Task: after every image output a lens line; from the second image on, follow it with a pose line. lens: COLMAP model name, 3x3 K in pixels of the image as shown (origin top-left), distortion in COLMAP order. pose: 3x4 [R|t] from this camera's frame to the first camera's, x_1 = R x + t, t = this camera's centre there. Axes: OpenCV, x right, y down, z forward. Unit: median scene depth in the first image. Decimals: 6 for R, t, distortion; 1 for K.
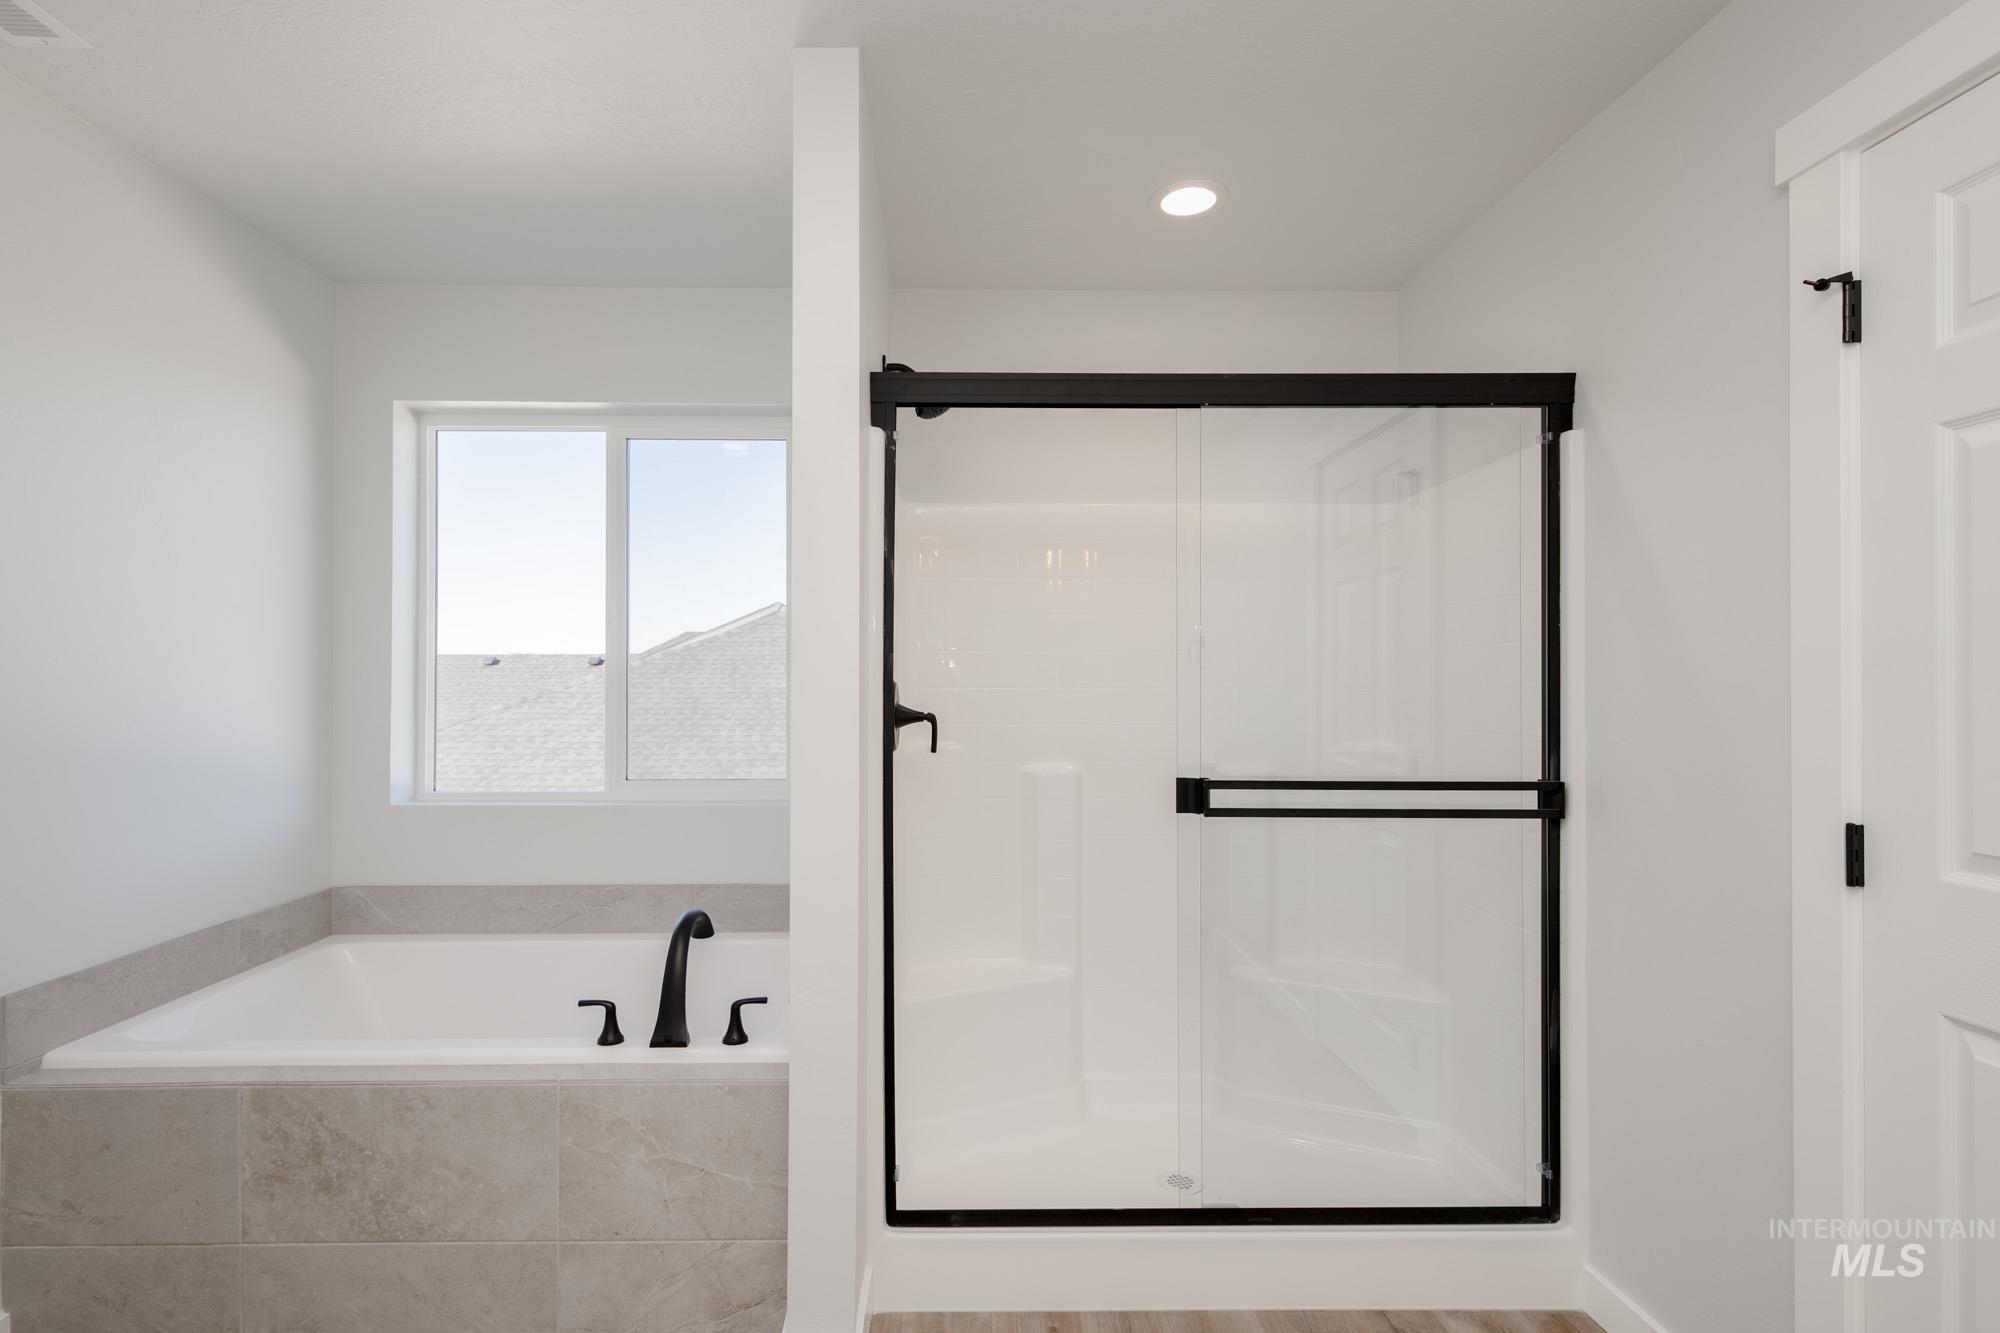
lens RADIAL K [[957.1, 0, 958.4], [0, 957.1, 678.7], [0, 0, 1]] dist [0.014331, -0.003162]
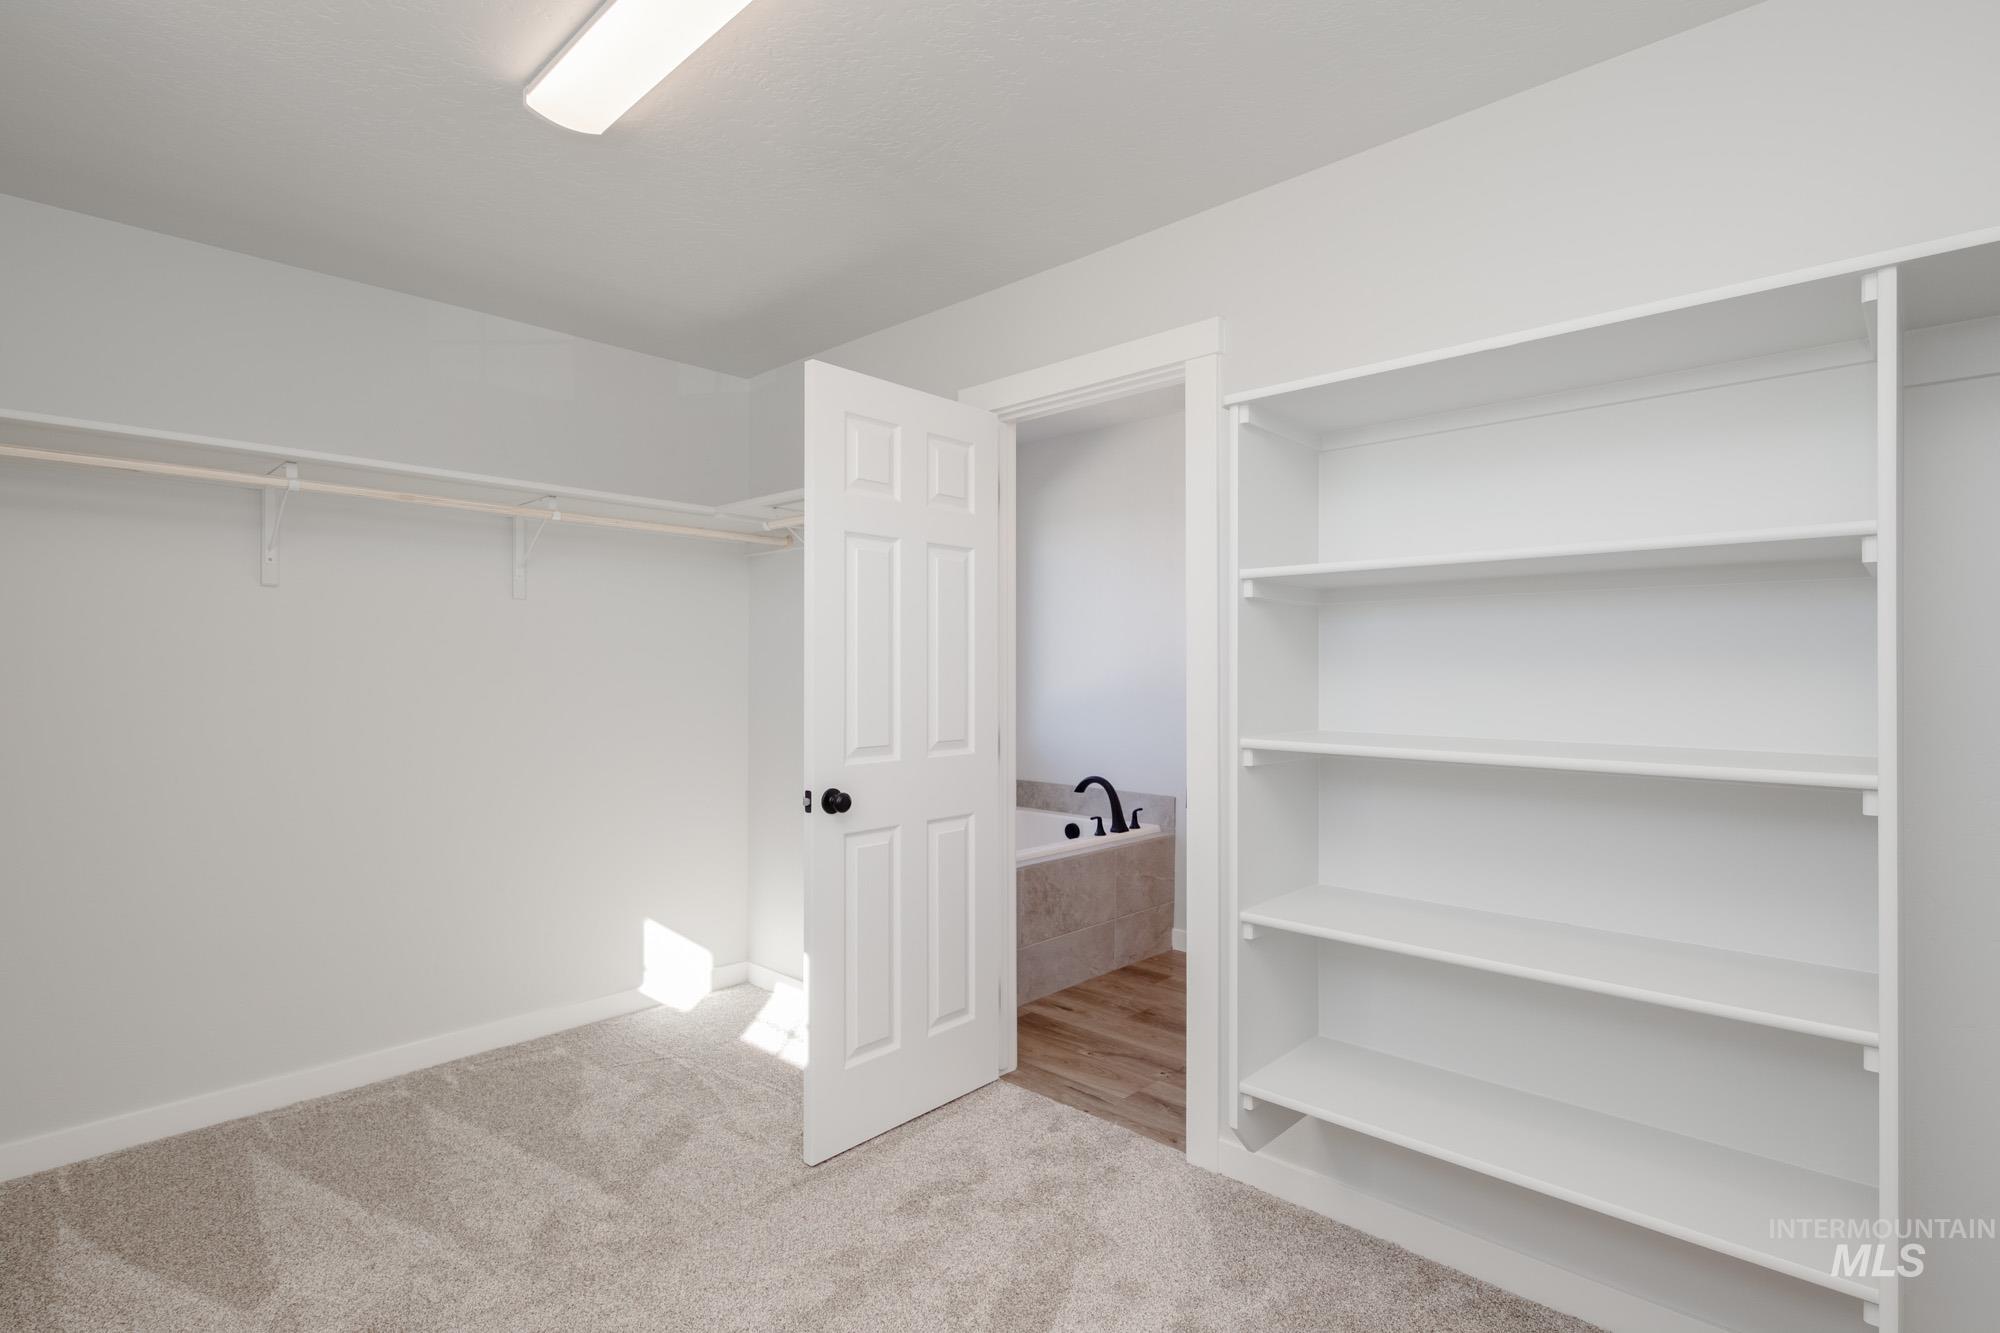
lens RADIAL K [[957.1, 0, 1006.9], [0, 957.1, 674.1], [0, 0, 1]] dist [0.014331, -0.003162]
pose [[0.692091, -0.004079, 0.721799, -2.169088], [-0.001155, 0.999976, 0.006758, 0.010351], [-0.721809, -0.005511, 0.692070, -0.333954]]
